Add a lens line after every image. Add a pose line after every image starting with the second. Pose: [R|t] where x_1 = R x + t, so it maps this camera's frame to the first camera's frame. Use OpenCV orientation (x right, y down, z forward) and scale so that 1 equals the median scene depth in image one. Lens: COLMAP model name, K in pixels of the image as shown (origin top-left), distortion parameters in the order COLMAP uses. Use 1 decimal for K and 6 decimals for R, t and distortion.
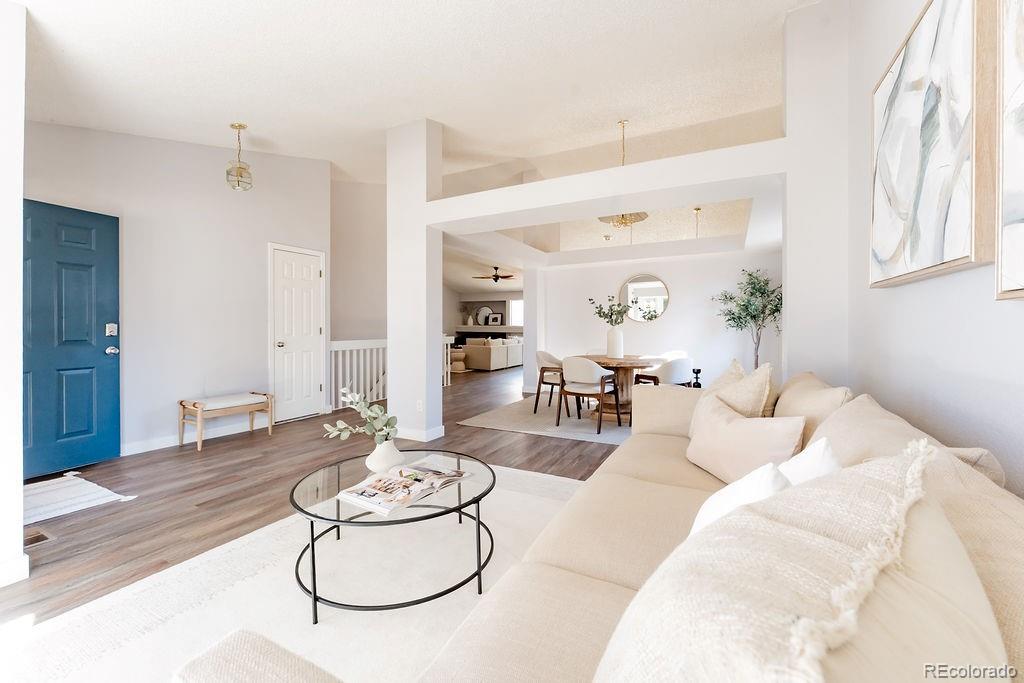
lens RADIAL K [[414.2, 0, 508.1], [0, 414.2, 328.7], [0, 0, 1]] dist [0.000525, 0.000069]
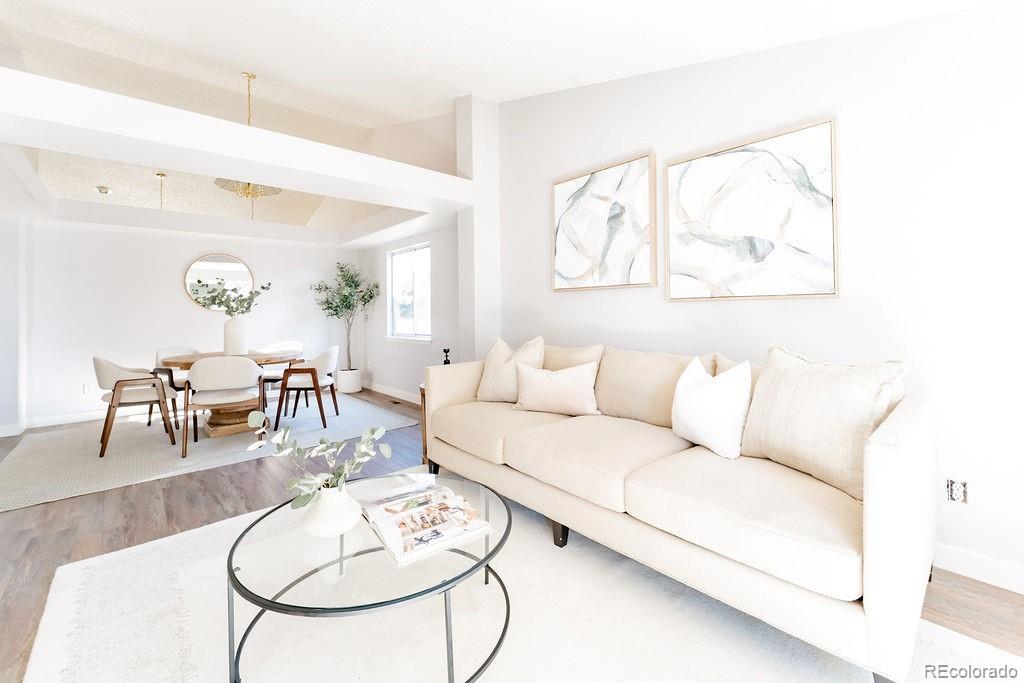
lens RADIAL K [[428.7, 0, 513.5], [0, 428.7, 306.7], [0, 0, 1]] dist [0.000311, 0.000075]
pose [[0.349985, 0.006105, 0.936735, -0.508555], [0.018028, 0.999750, -0.013251, -0.005414], [-0.936582, 0.021525, 0.349788, 0.282187]]
